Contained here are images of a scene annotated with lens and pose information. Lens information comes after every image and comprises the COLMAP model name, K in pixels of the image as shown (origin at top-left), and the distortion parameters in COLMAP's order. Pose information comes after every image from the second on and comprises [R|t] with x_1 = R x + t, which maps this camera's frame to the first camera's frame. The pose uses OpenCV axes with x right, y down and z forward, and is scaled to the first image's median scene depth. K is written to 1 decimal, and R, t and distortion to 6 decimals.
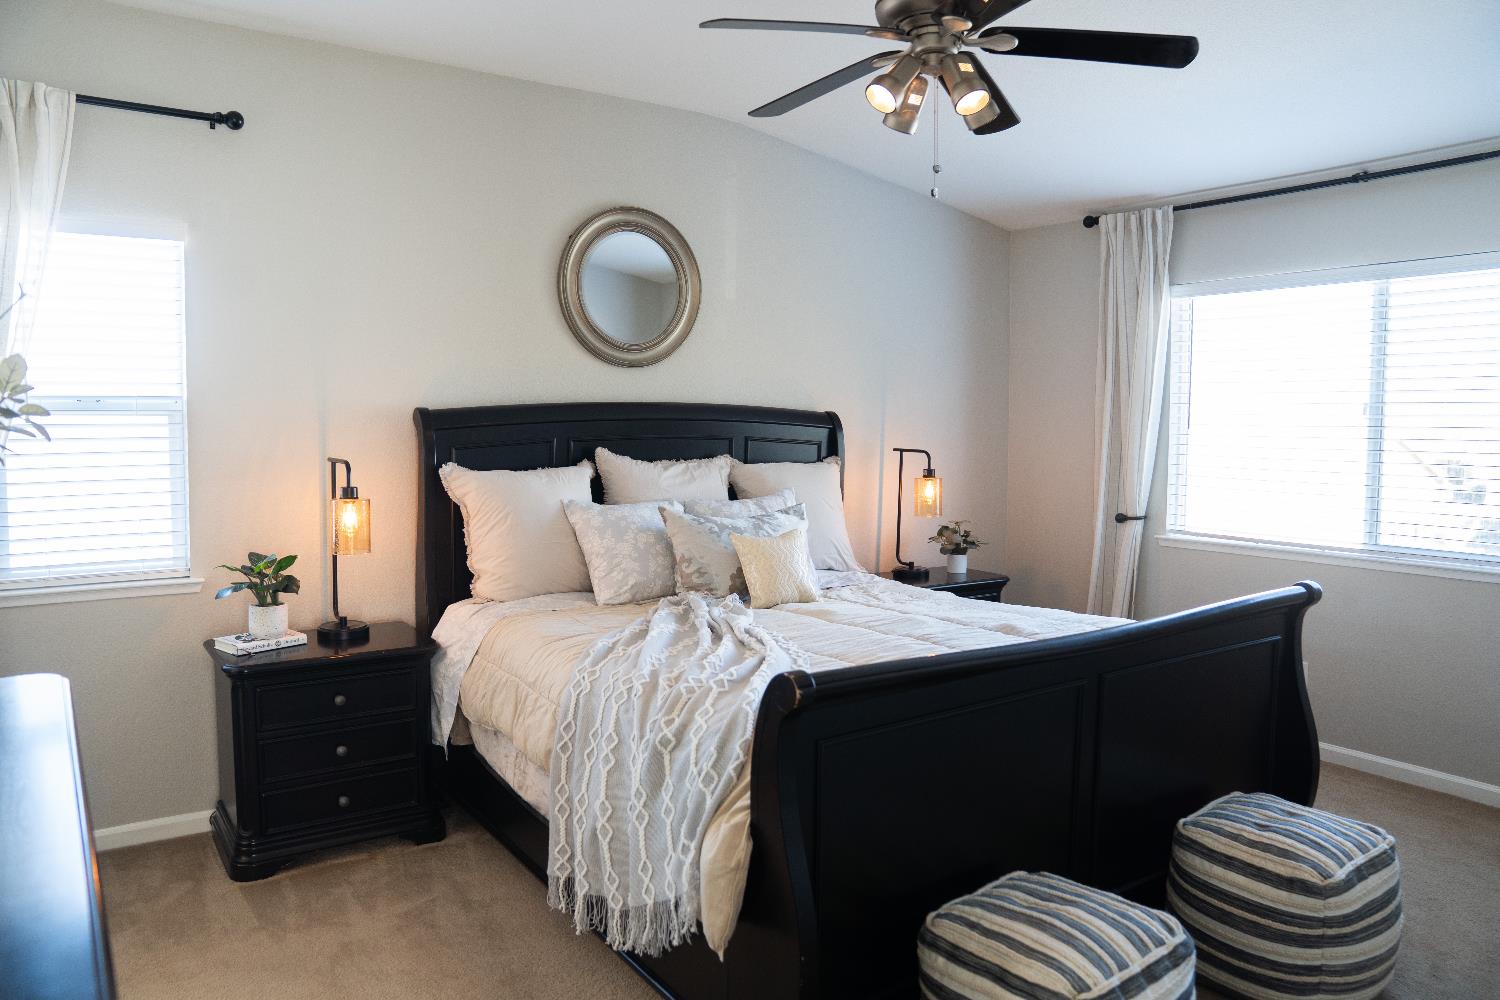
lens RADIAL K [[1056.5, 0, 750.0], [0, 1056.5, 500.0], [0, 0, 1]] dist [-0.135552, 0.102483]
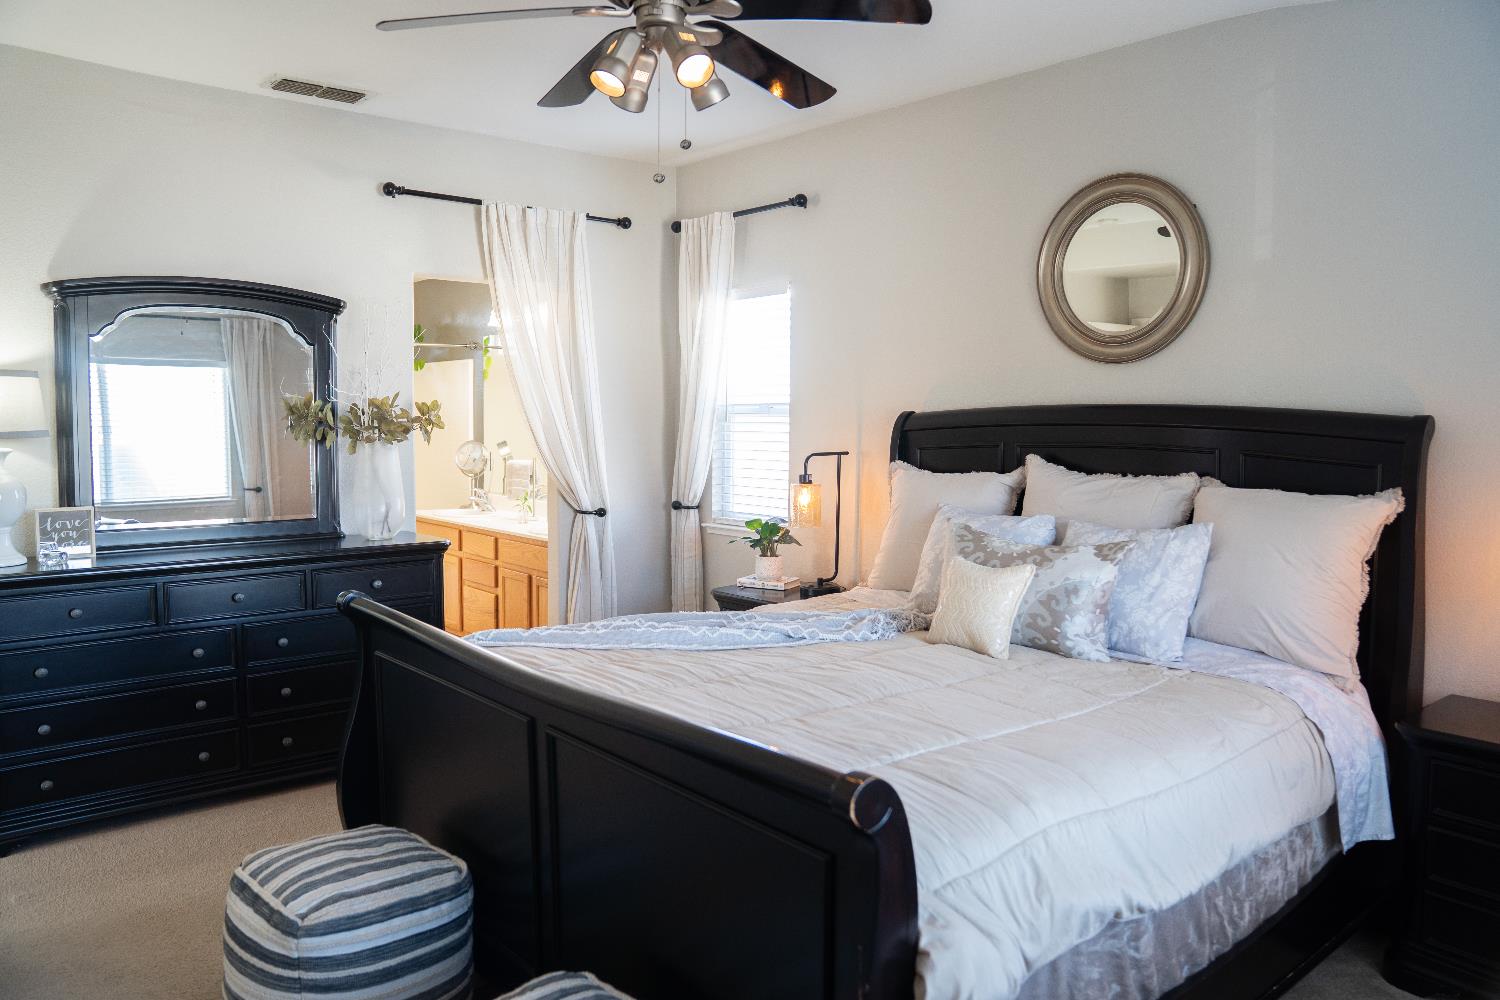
lens RADIAL K [[1056.5, 0, 750.0], [0, 1056.5, 500.0], [0, 0, 1]] dist [-0.135552, 0.102483]
pose [[0.107238, 0.044012, -0.993259, 0.728537], [-0.121636, 0.992096, 0.030828, -0.009794], [0.986765, 0.117510, 0.111744, 0.677851]]
